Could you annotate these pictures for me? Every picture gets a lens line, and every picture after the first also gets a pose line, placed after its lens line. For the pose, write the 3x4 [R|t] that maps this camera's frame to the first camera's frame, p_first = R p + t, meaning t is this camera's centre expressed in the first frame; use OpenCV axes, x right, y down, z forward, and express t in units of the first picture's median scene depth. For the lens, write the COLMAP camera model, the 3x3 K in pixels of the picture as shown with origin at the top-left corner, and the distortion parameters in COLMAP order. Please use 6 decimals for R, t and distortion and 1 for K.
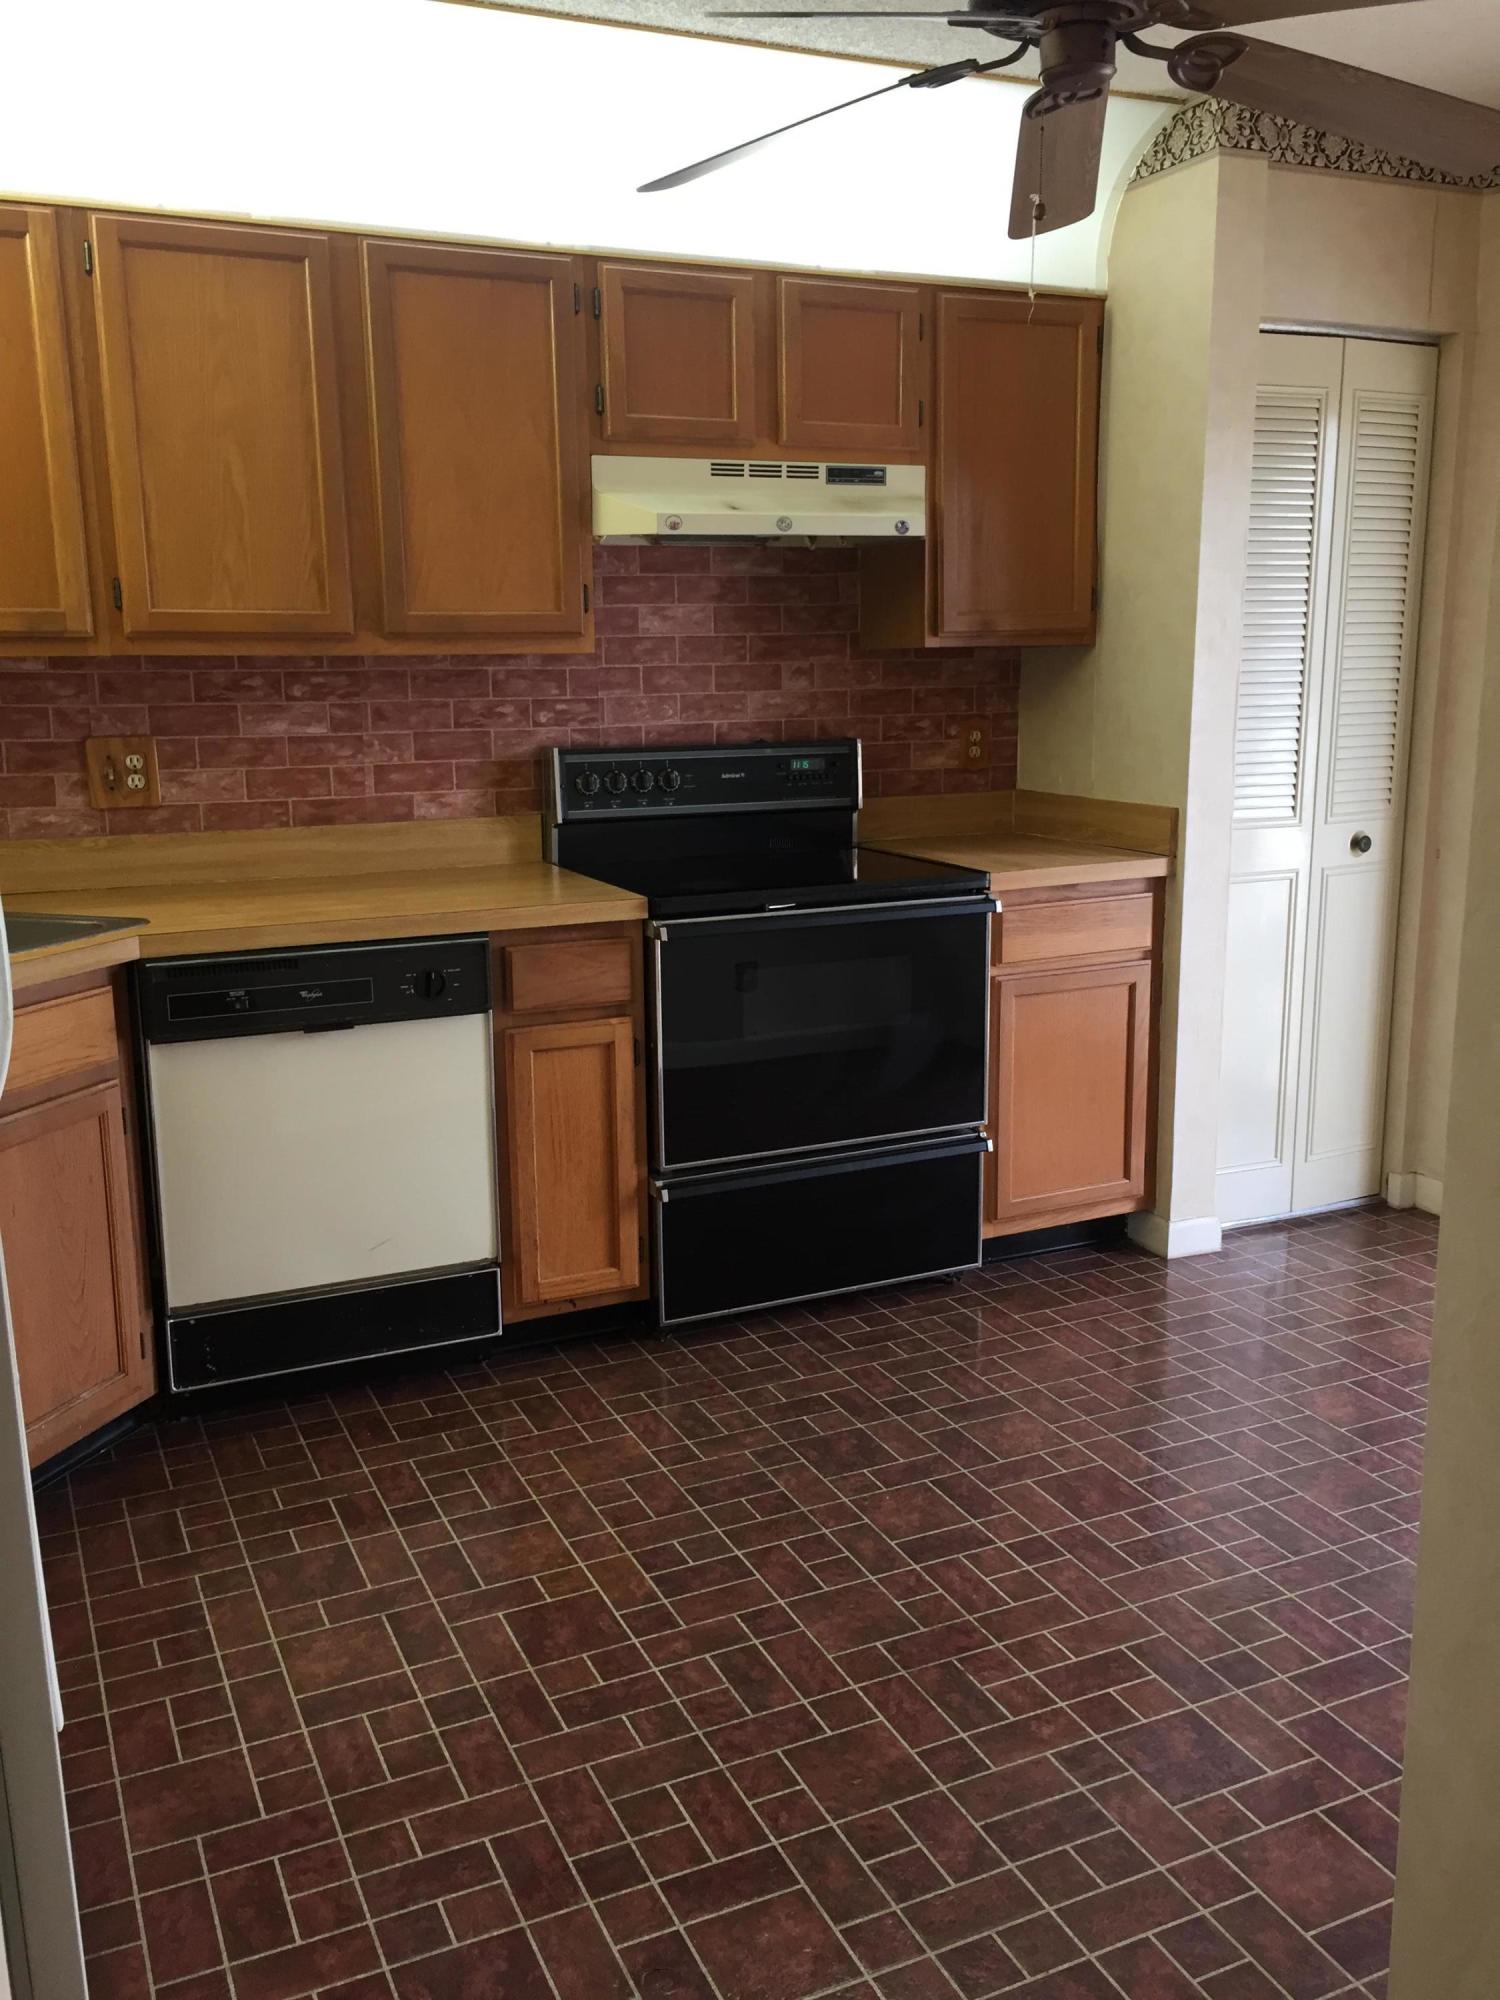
lens RADIAL K [[1697.8, 0, 744.9], [0, 1697.8, 999.9], [0, 0, 1]] dist [0.055736, -0.042869]
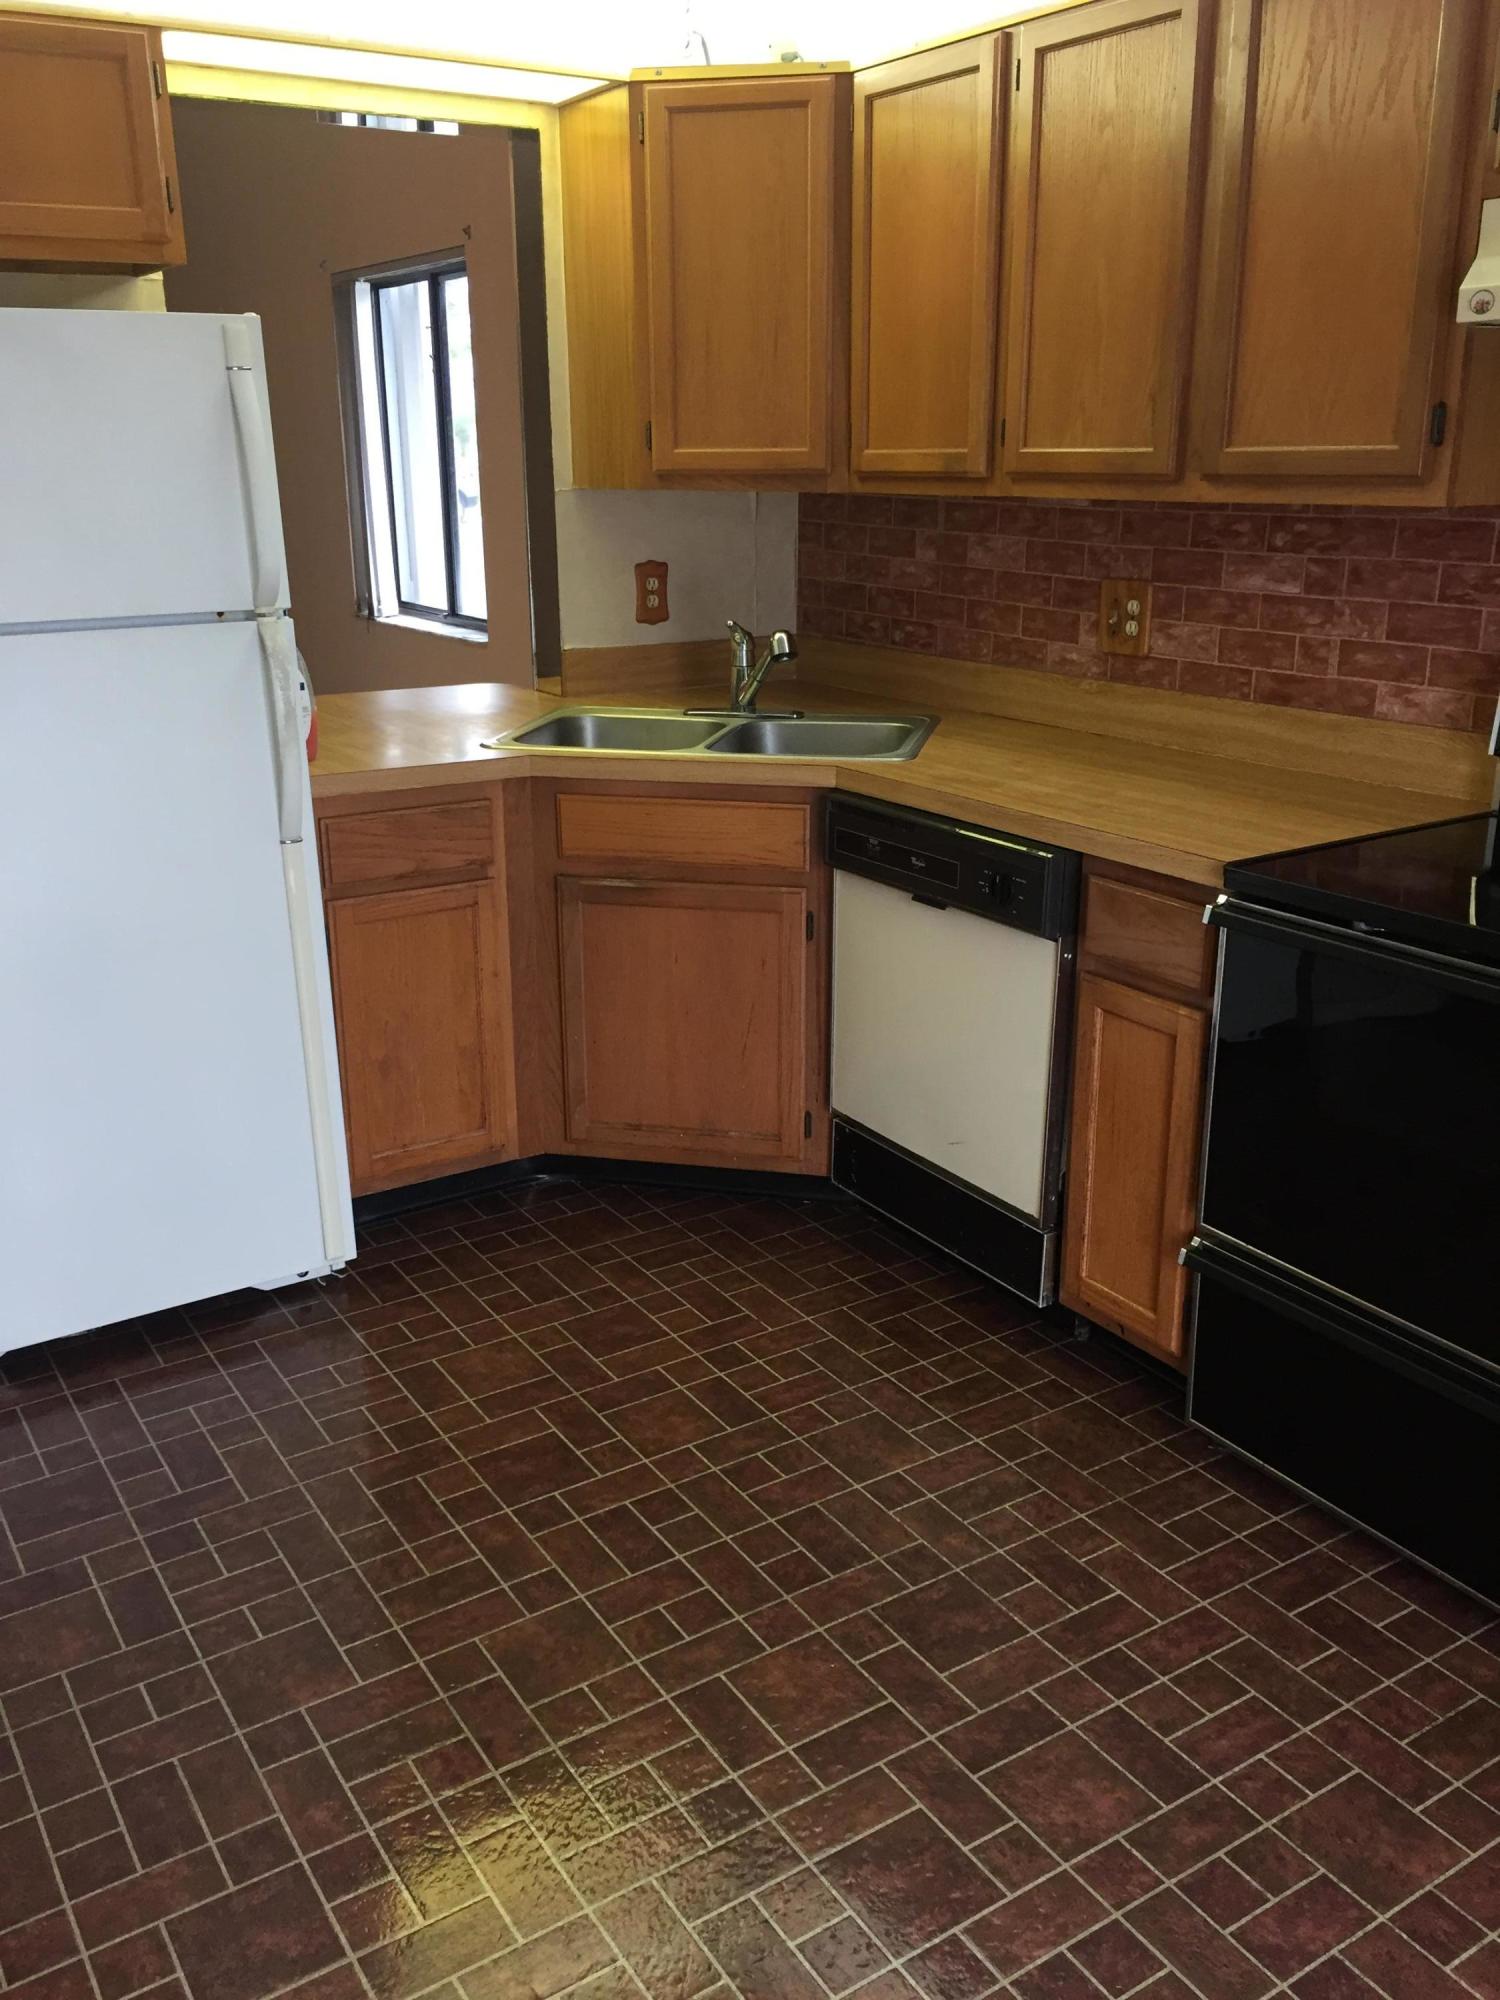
lens RADIAL K [[1697.8, 0, 747.3], [0, 1697.8, 998.7], [0, 0, 1]] dist [0.055736, -0.042869]
pose [[0.138490, 0.311463, -0.940112, 0.574300], [-0.195746, 0.939142, 0.282306, -0.159272], [0.970826, 0.144927, 0.191029, 0.632875]]
